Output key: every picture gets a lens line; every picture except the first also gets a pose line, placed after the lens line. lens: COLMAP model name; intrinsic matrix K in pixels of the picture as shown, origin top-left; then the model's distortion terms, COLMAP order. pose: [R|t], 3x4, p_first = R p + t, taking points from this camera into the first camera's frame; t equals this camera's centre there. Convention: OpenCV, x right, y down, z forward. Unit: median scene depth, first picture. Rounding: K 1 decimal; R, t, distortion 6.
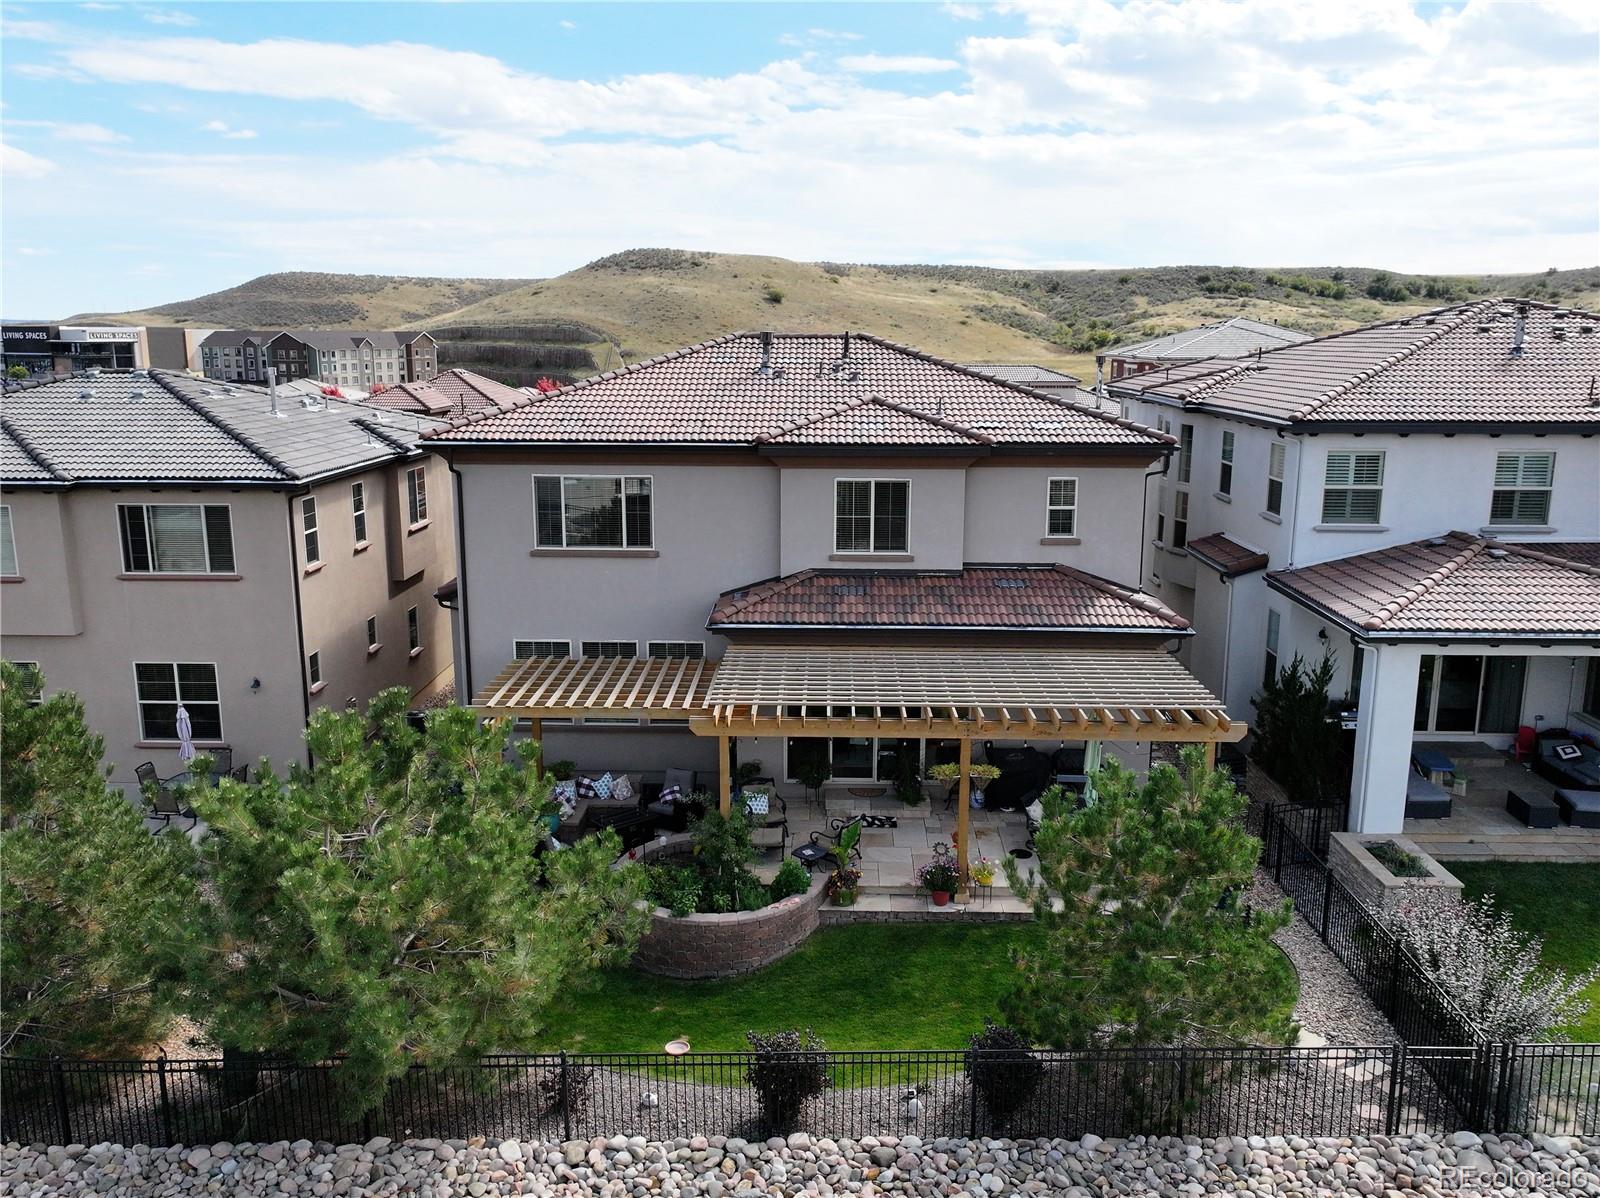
lens RADIAL K [[1318.5, 0, 800.0], [0, 1318.5, 599.0], [0, 0, 1]] dist [-0.000182, 0.008433]
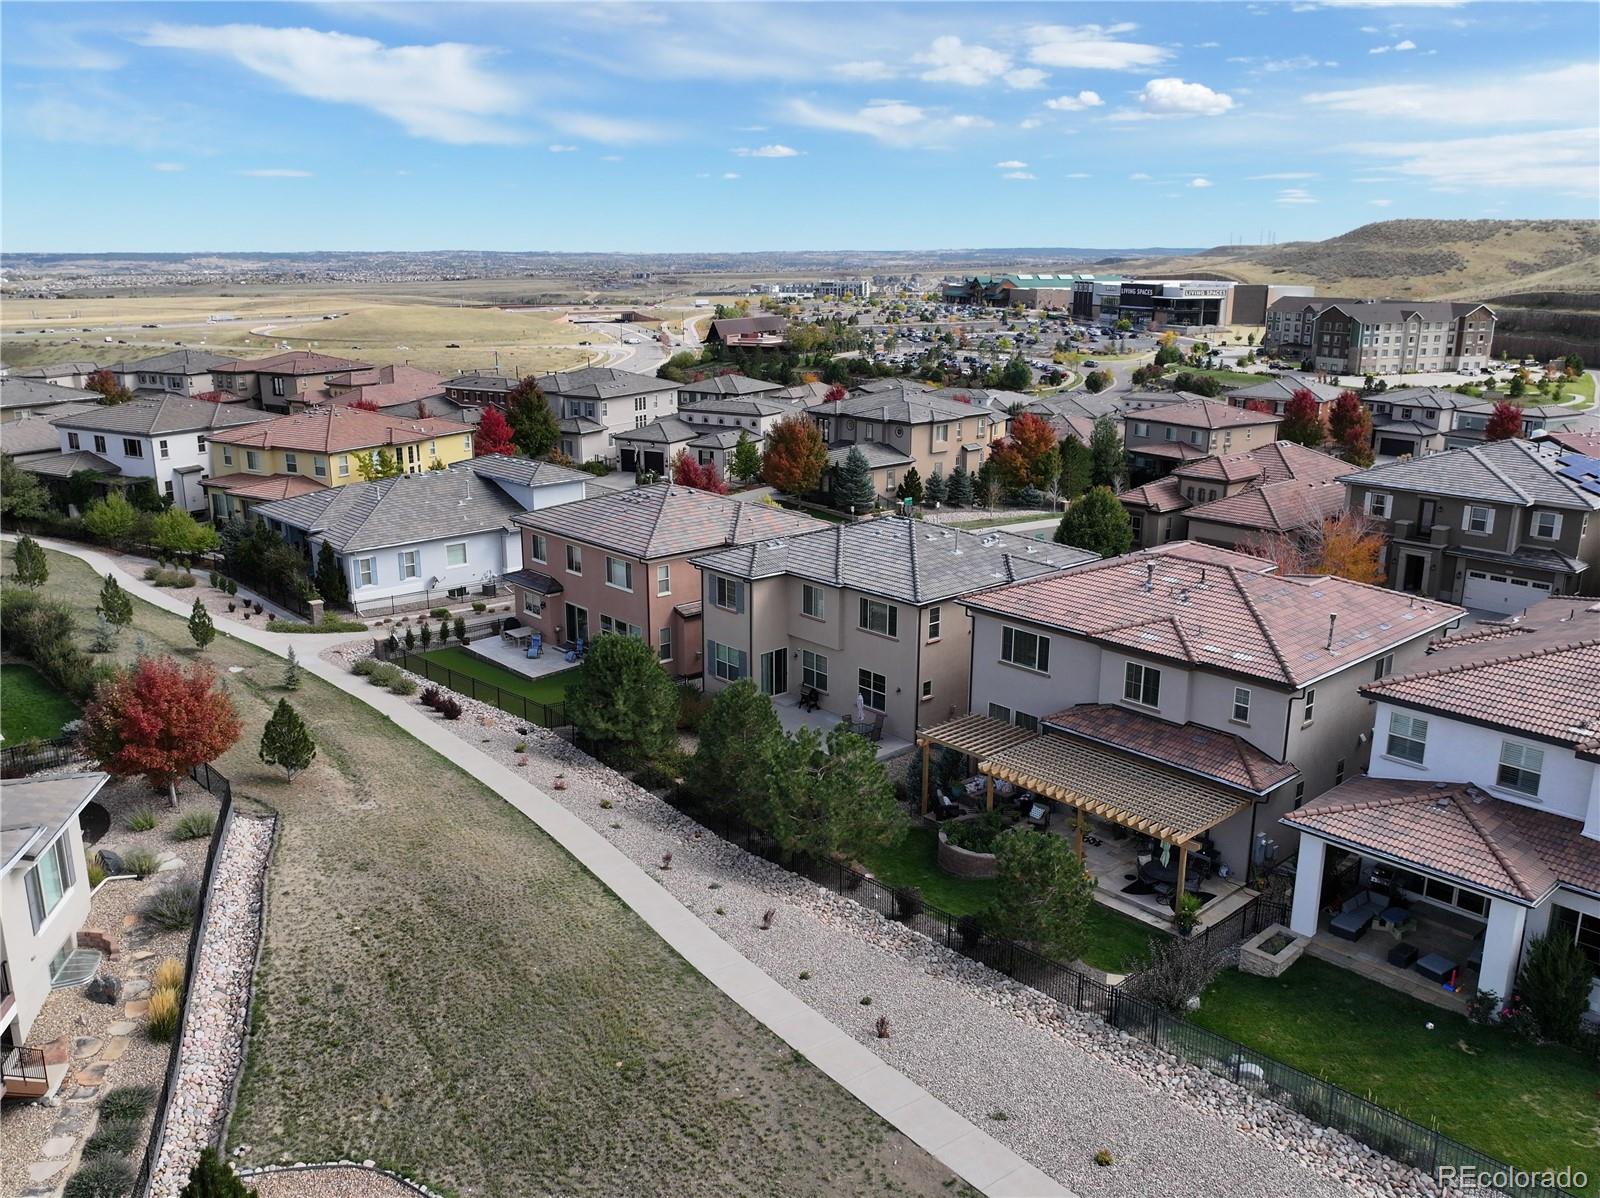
lens RADIAL K [[1318.5, 0, 800.0], [0, 1318.5, 599.0], [0, 0, 1]] dist [-0.000182, 0.008433]
pose [[0.697442, 0.188406, -0.691432, 0.087529], [-0.148036, 0.981890, 0.118229, -0.029457], [0.701185, 0.019899, 0.712702, -0.059204]]
